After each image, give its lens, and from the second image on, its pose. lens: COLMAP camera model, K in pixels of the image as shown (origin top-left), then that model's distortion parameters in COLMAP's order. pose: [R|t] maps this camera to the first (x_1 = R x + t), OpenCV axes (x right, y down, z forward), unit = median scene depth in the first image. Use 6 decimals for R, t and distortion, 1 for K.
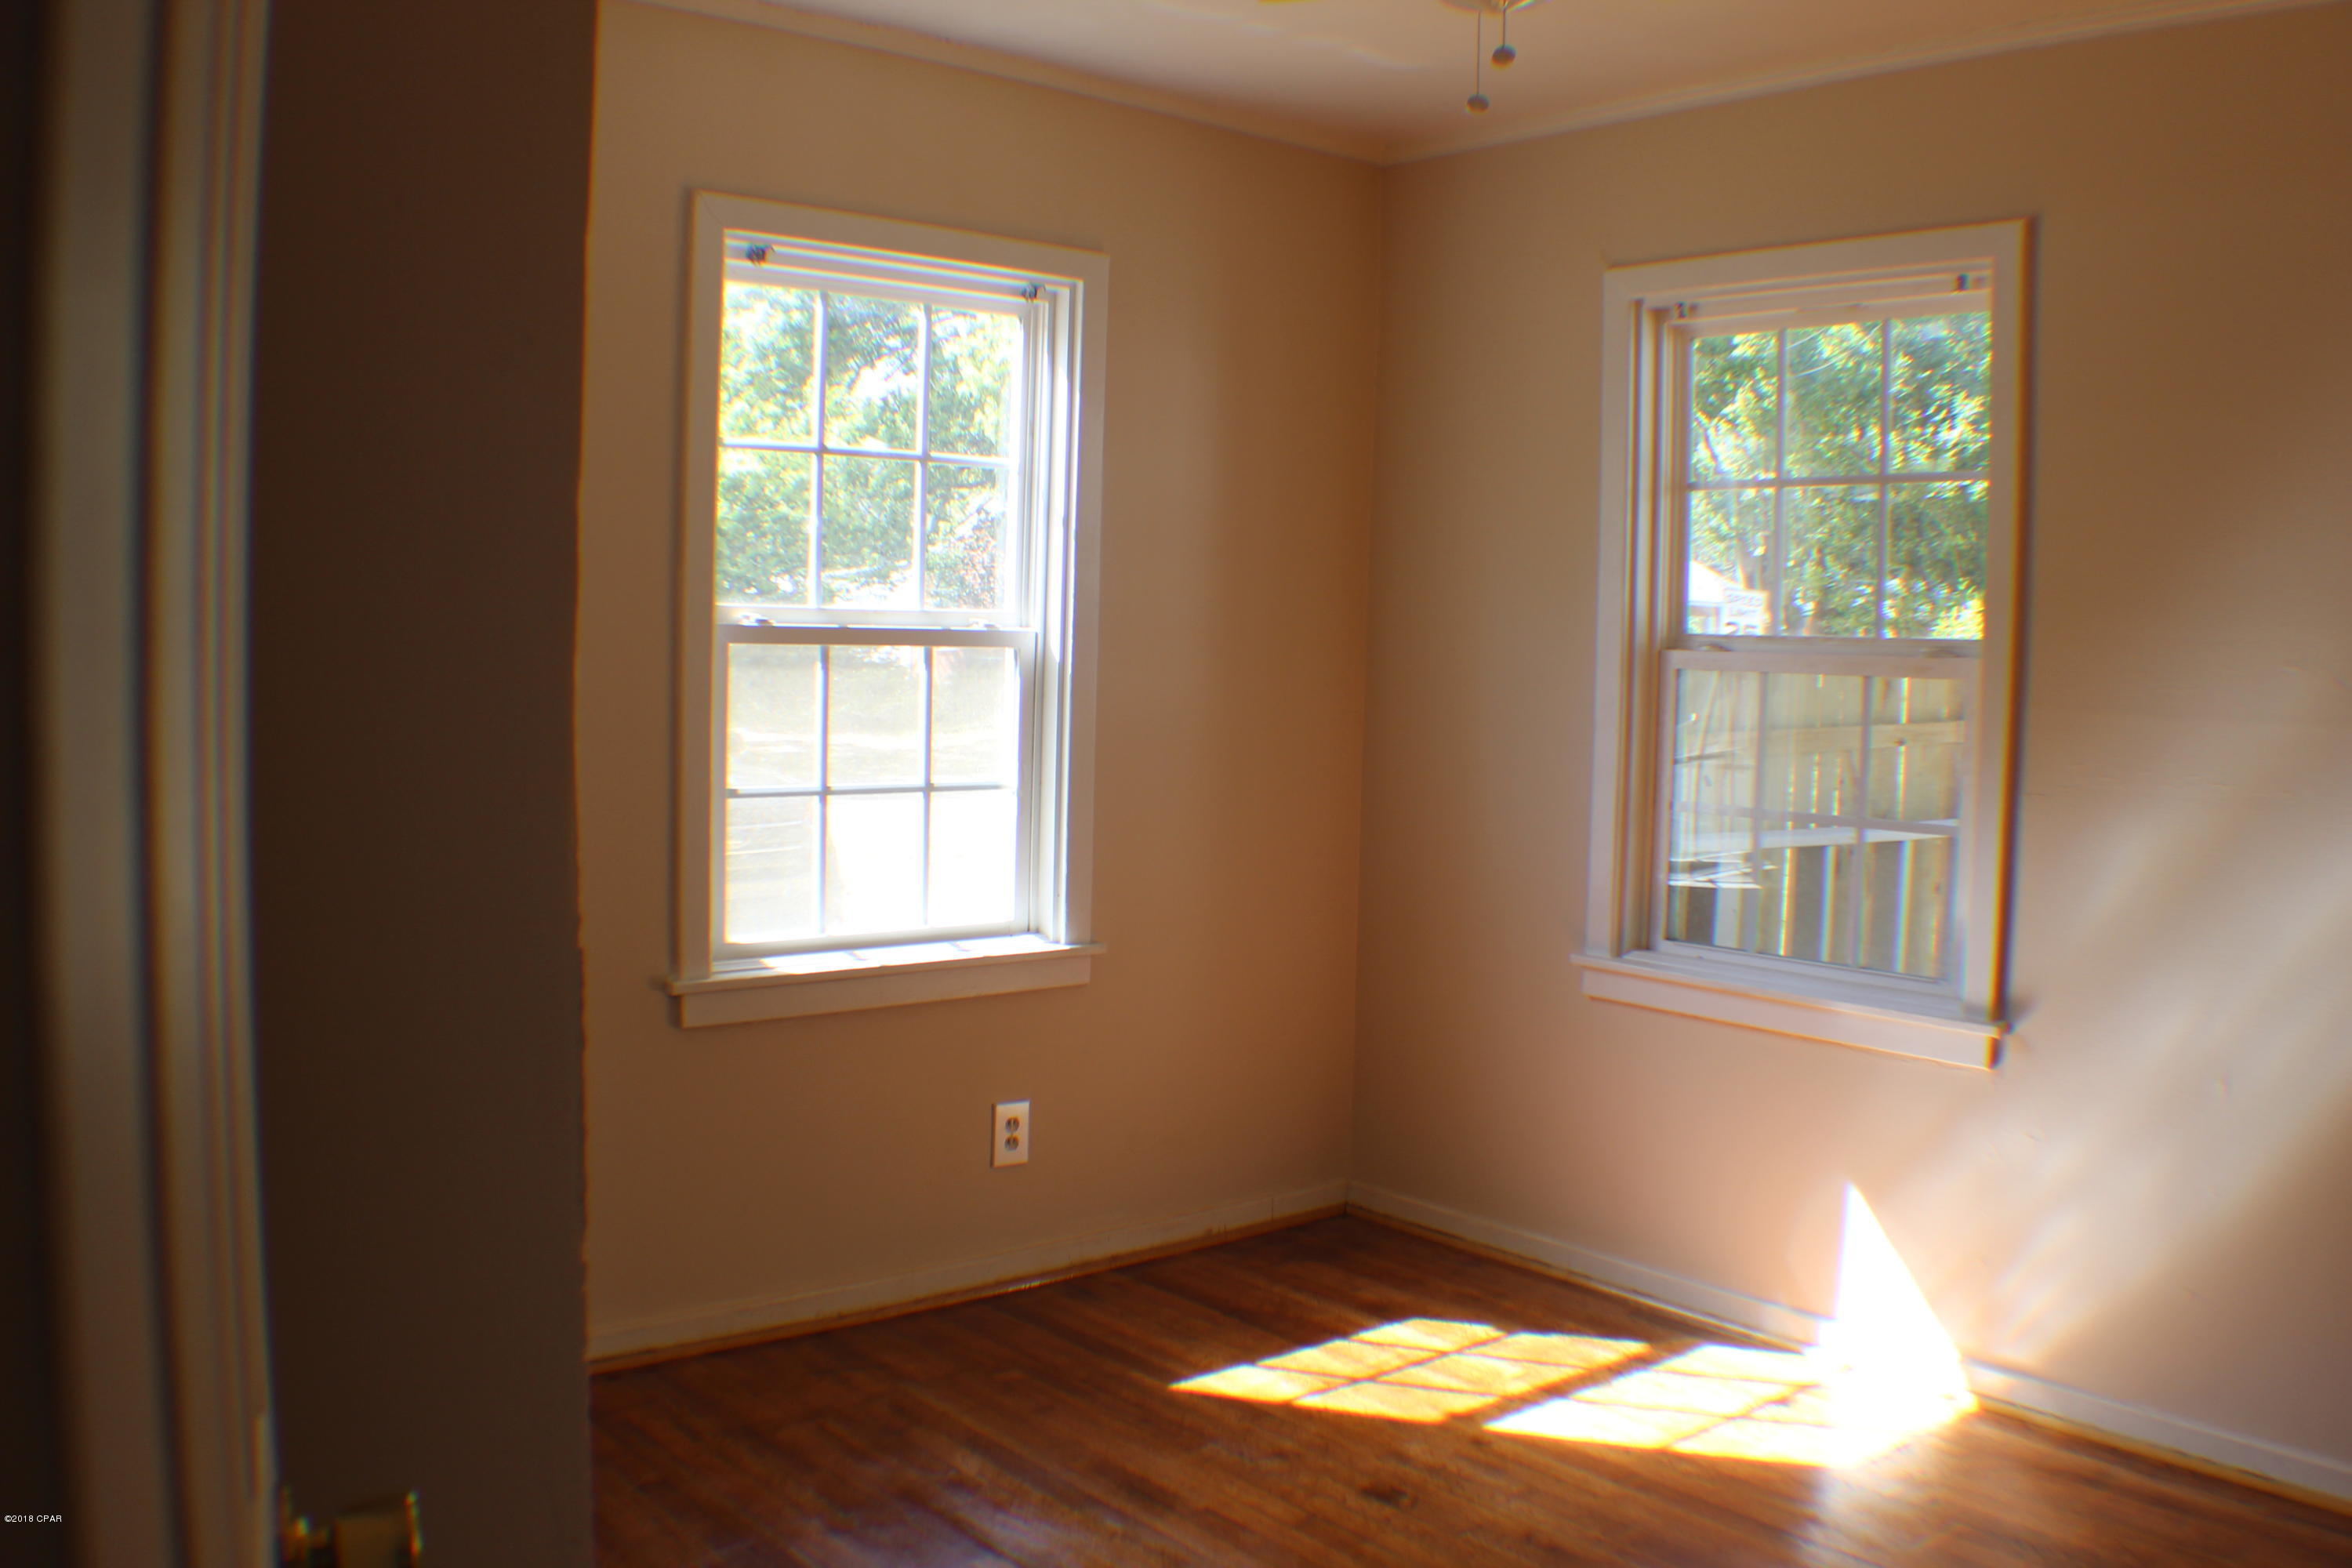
lens RADIAL K [[2226.6, 0, 1176.0], [0, 2226.6, 784.0], [0, 0, 1]] dist [-0.203668, 0.017937]
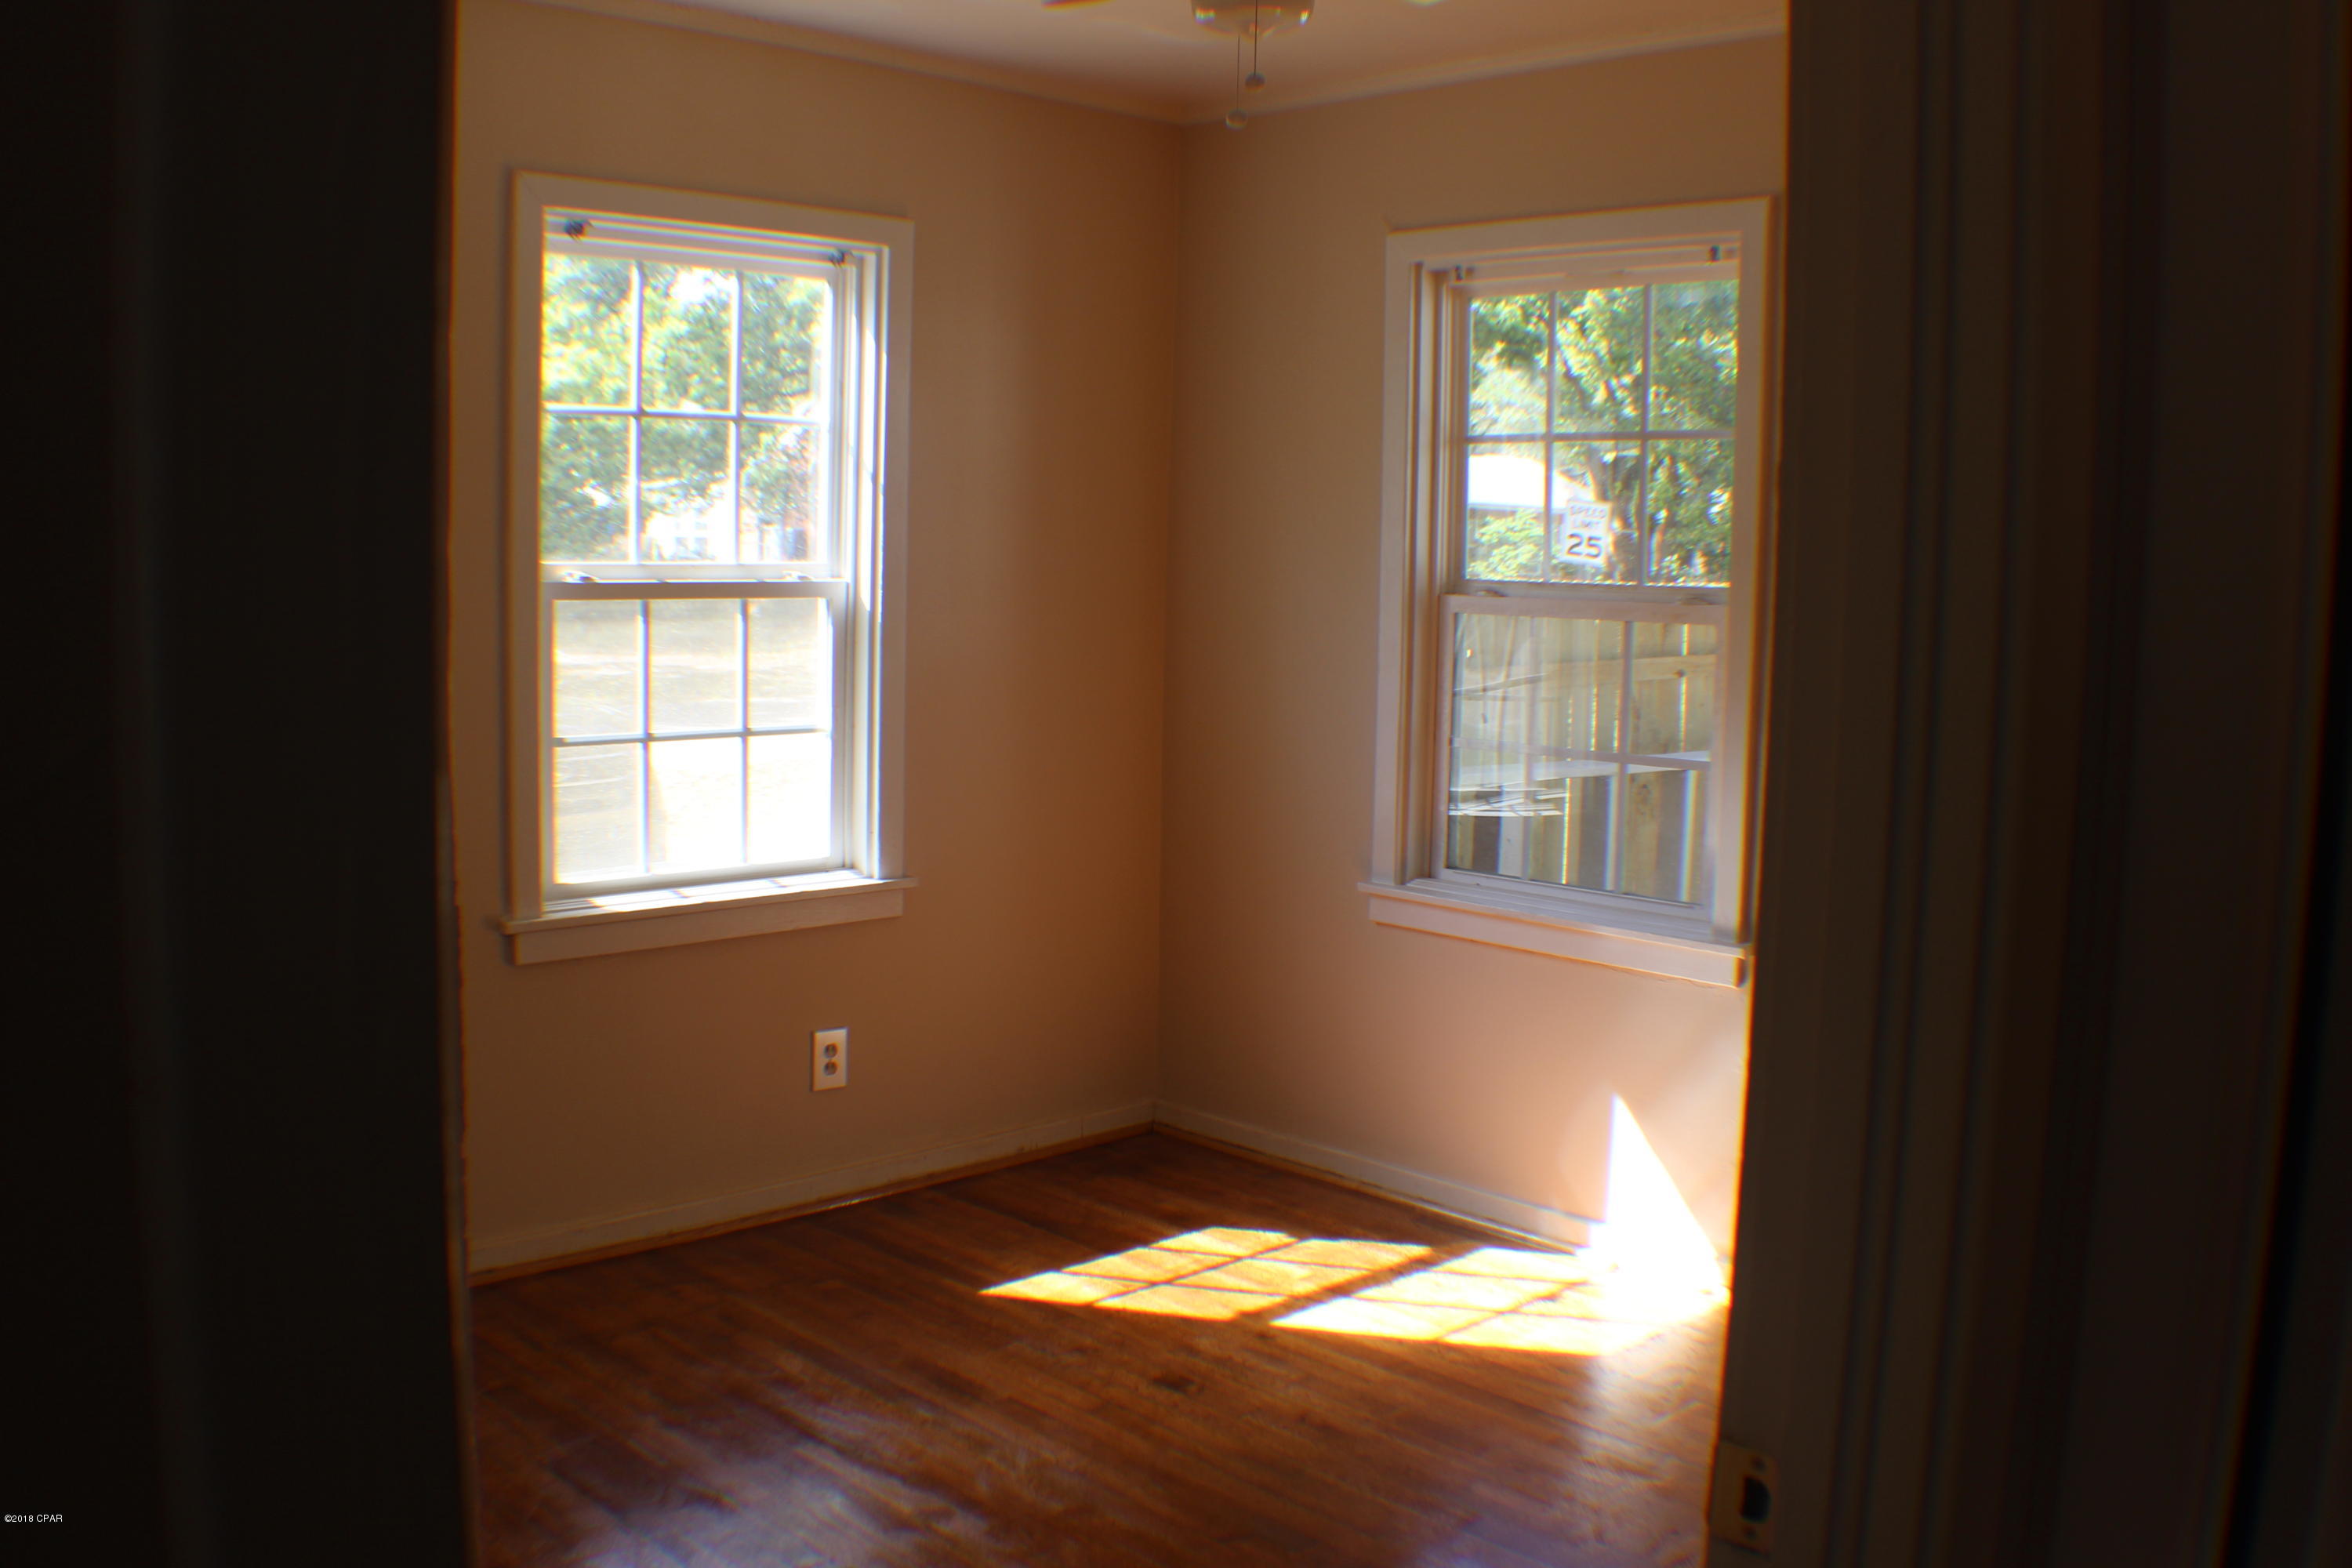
lens RADIAL K [[2320.4, 0, 1176.0], [0, 2320.4, 784.0], [0, 0, 1]] dist [-0.185559, -0.001795]
pose [[0.997488, -0.011530, 0.069887, 0.015816], [0.008949, 0.999270, 0.037137, -0.013276], [-0.070265, -0.036419, 0.996863, -0.108354]]
